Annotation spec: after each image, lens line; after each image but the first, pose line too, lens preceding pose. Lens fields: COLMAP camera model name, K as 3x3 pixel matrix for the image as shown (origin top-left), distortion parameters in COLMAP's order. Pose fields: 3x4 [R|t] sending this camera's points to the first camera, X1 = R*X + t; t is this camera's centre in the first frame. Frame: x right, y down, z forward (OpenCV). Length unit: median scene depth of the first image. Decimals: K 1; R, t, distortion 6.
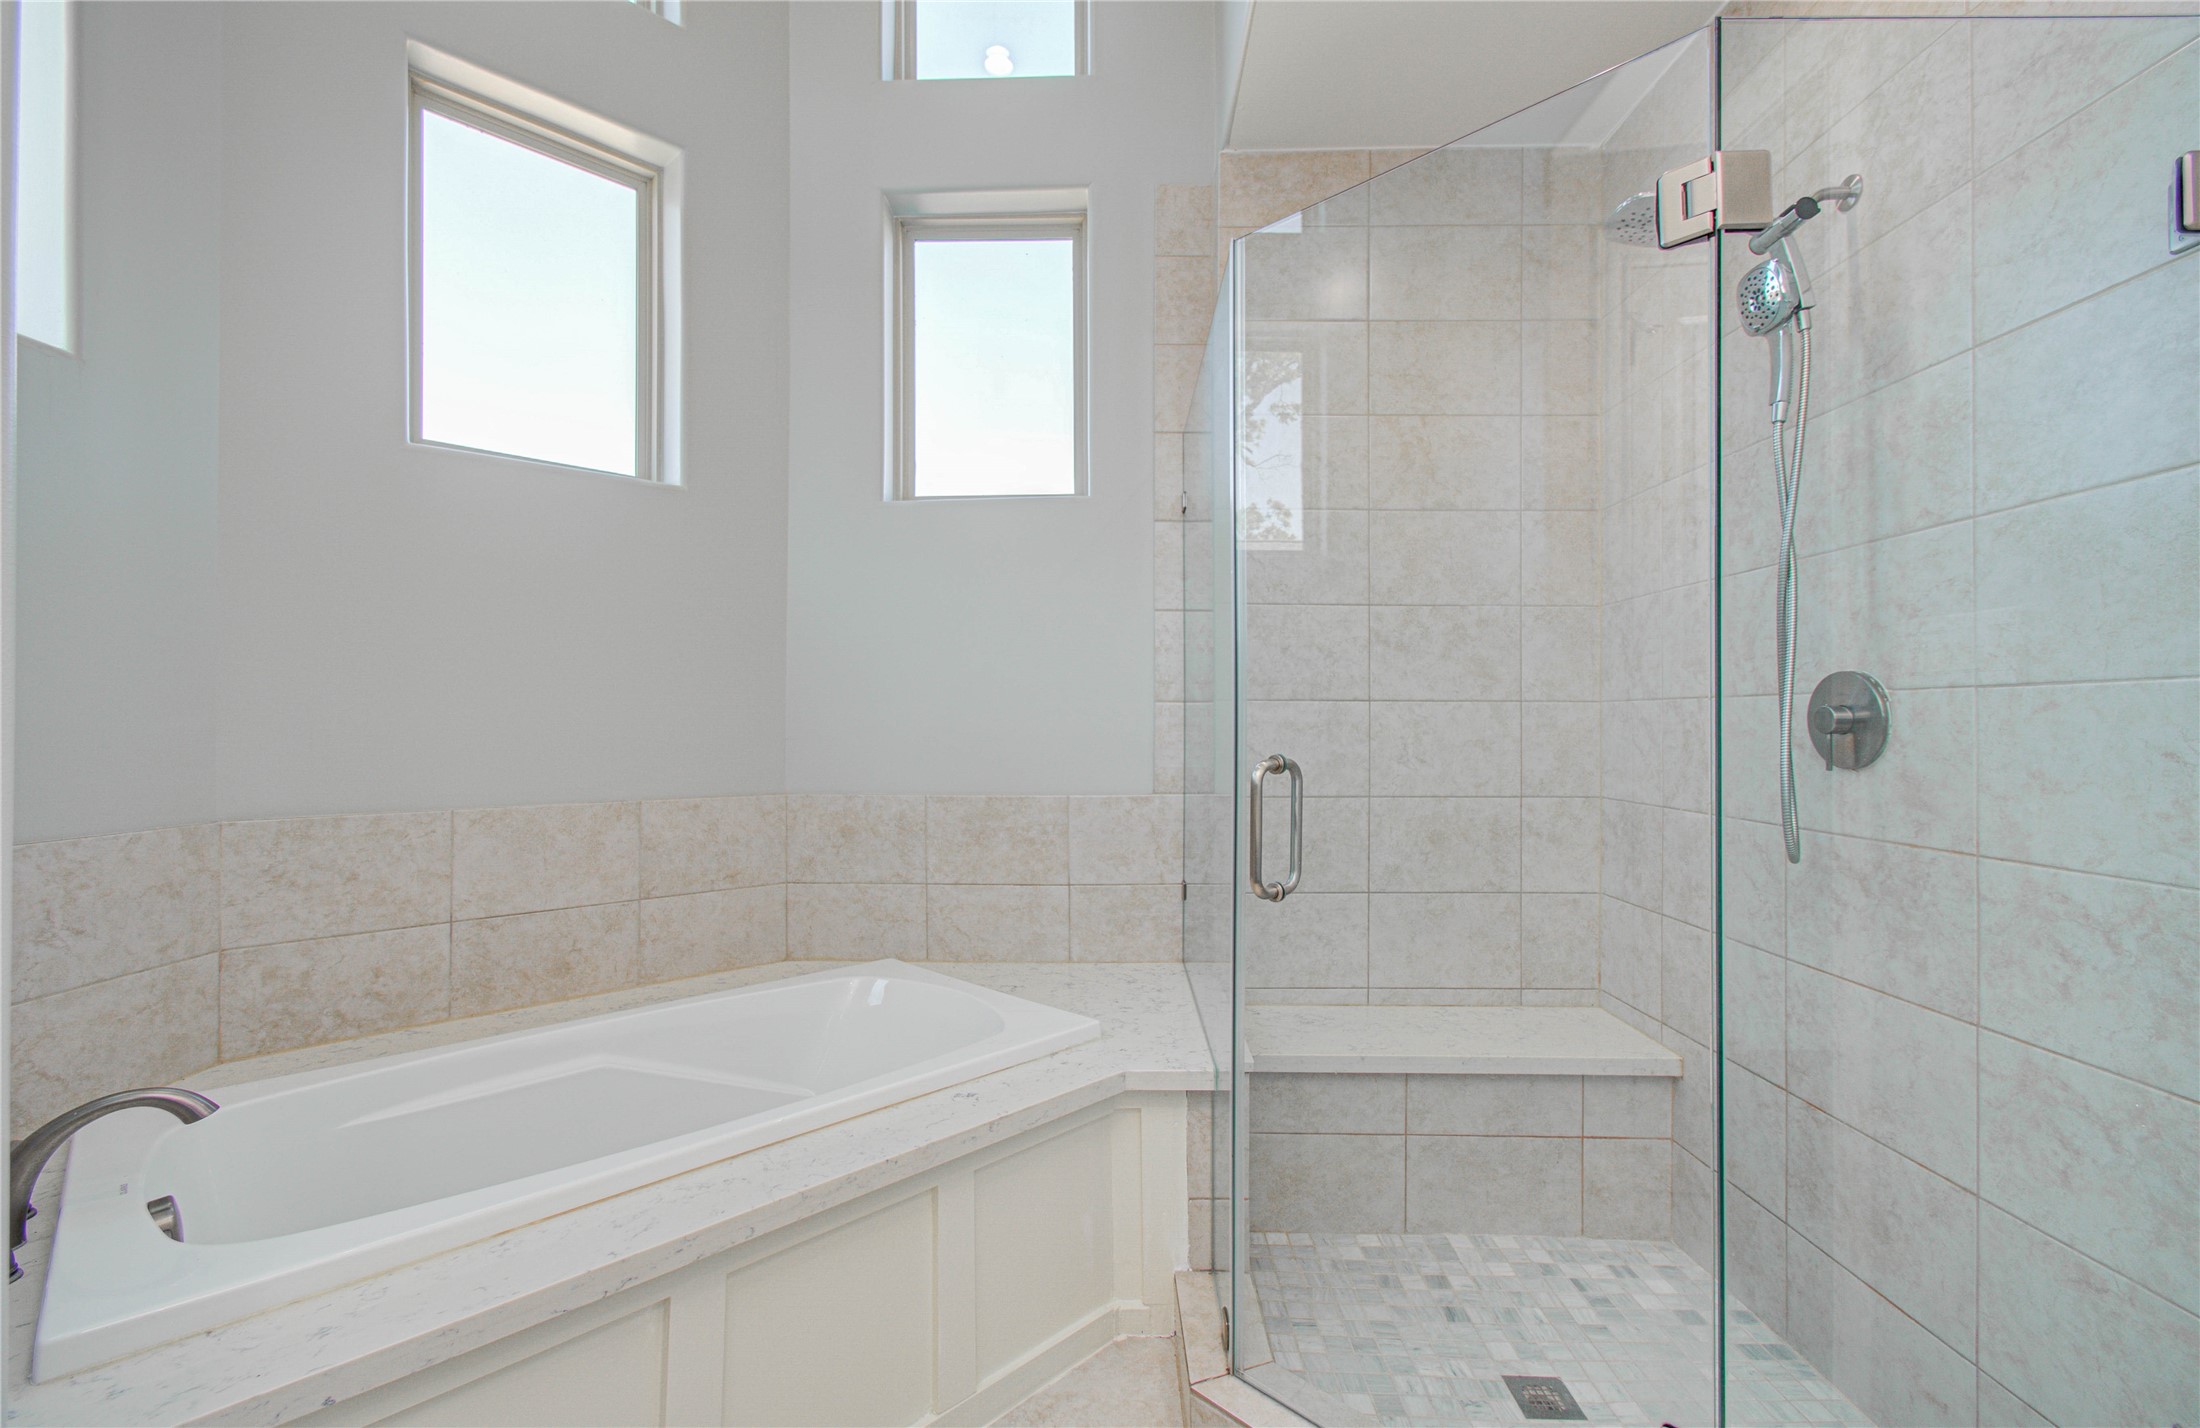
lens RADIAL K [[957.4, 0, 1098.9], [0, 957.4, 712.7], [0, 0, 1]] dist [-0.007985, 0.005055]
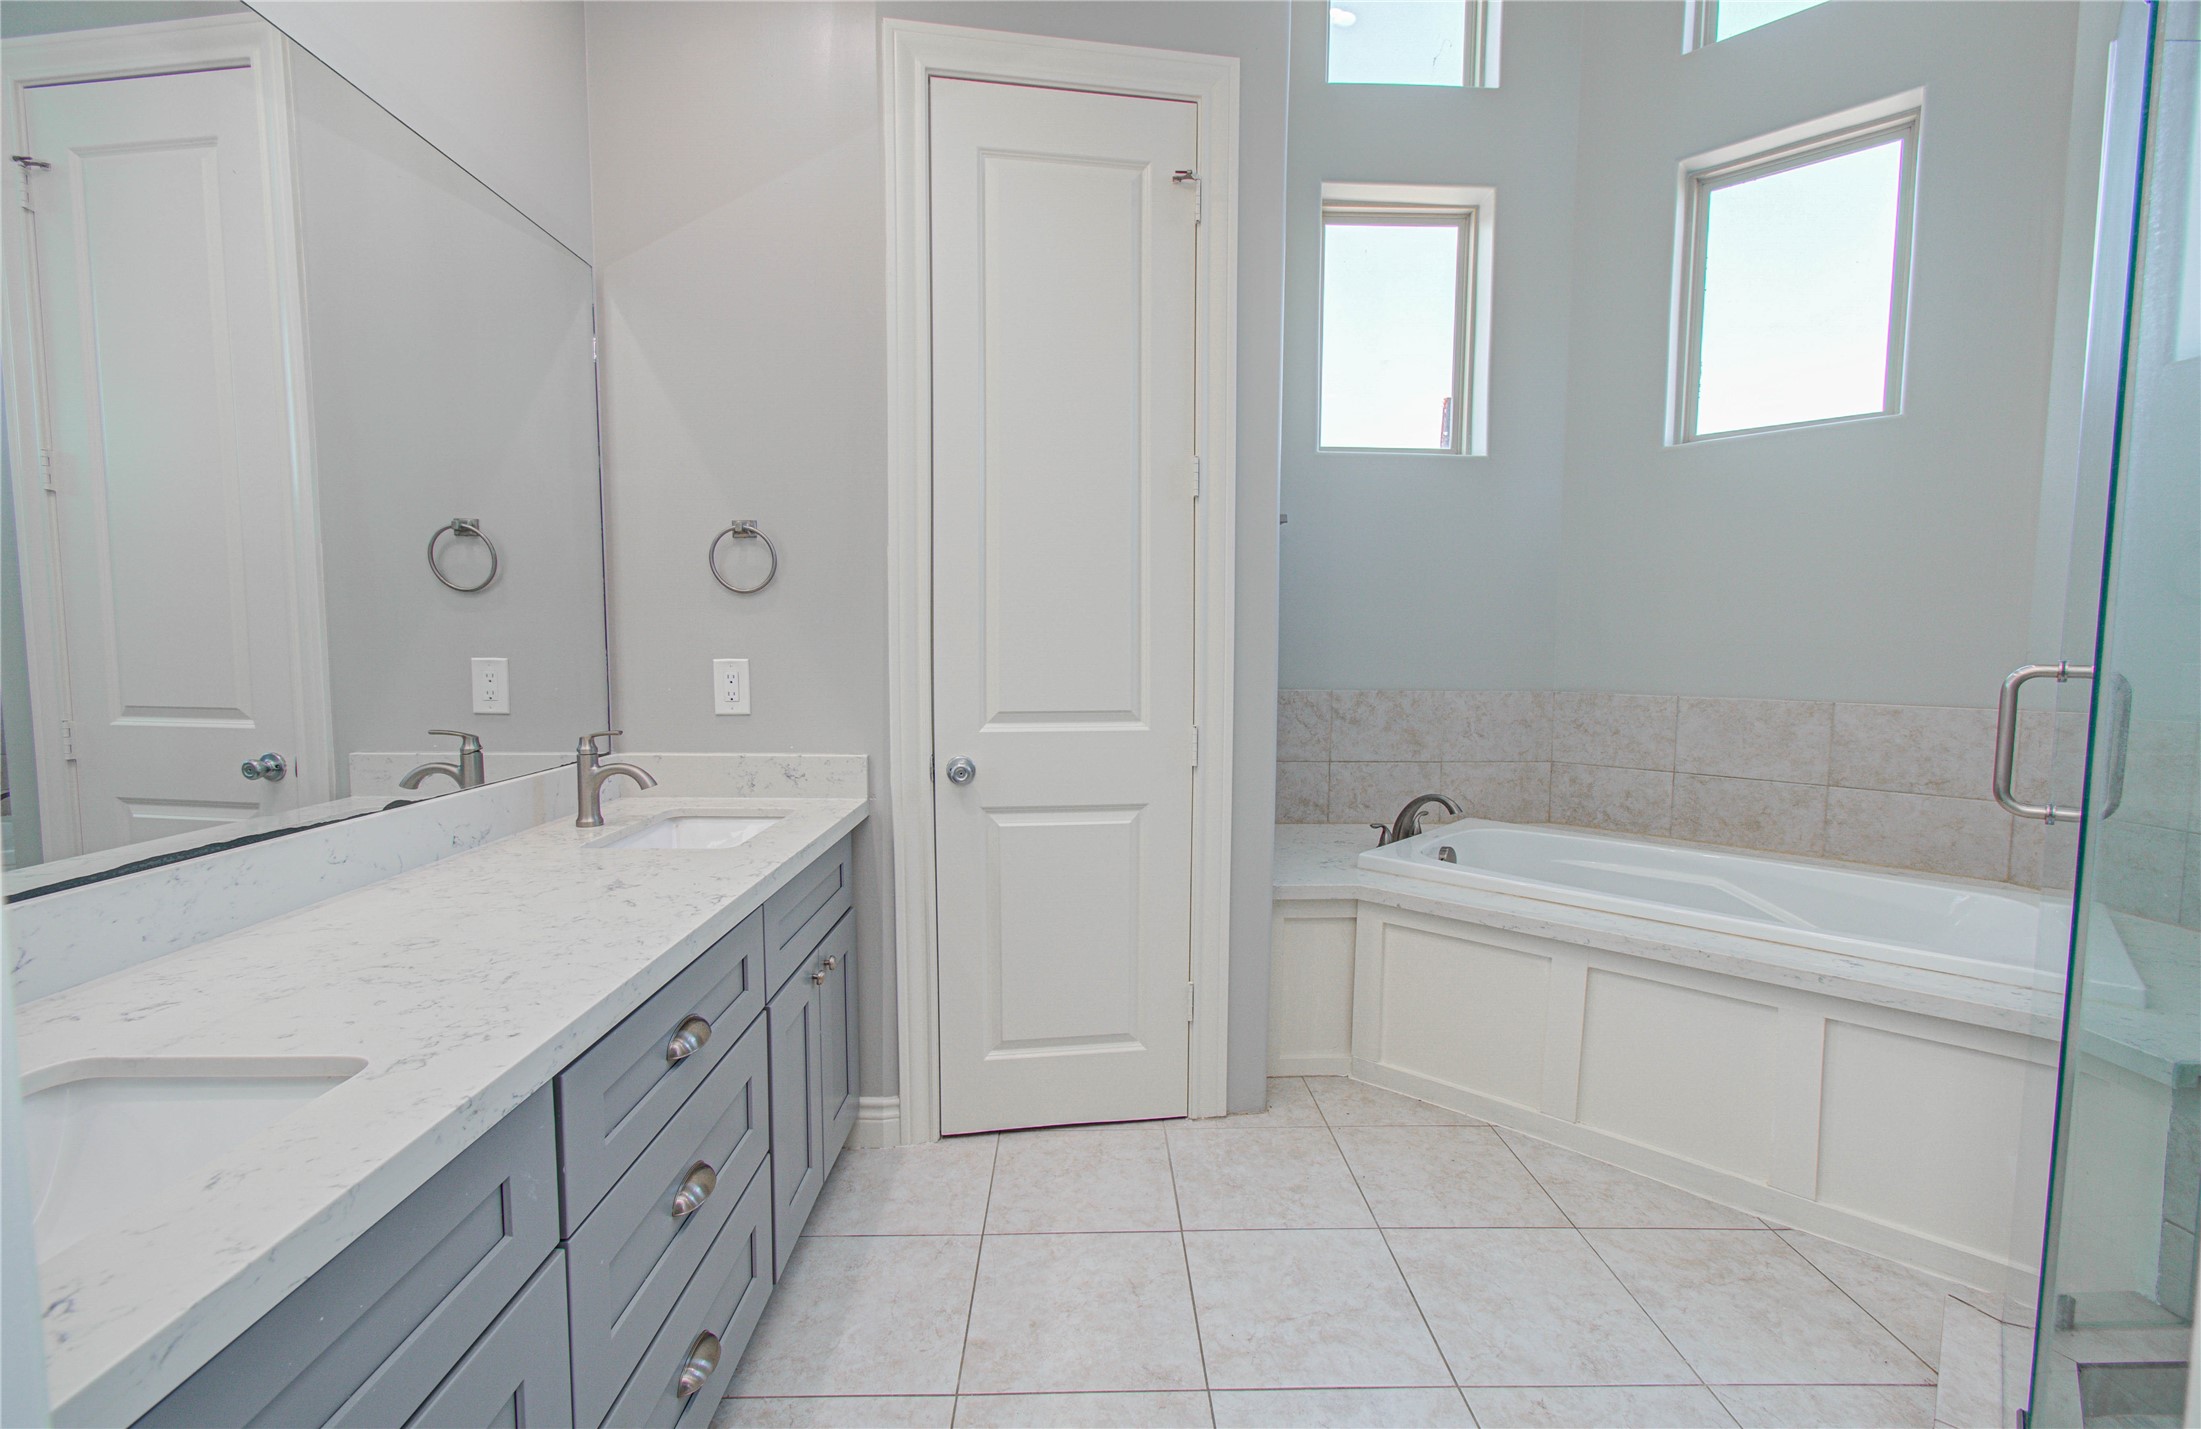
lens RADIAL K [[957.8, 0, 1096.8], [0, 957.8, 725.1], [0, 0, 1]] dist [-0.007985, 0.005055]
pose [[0.018347, 0.079242, -0.996687, 0.769251], [0.003683, 0.996842, 0.079322, 0.027243], [0.999825, -0.005126, 0.017997, 0.085708]]
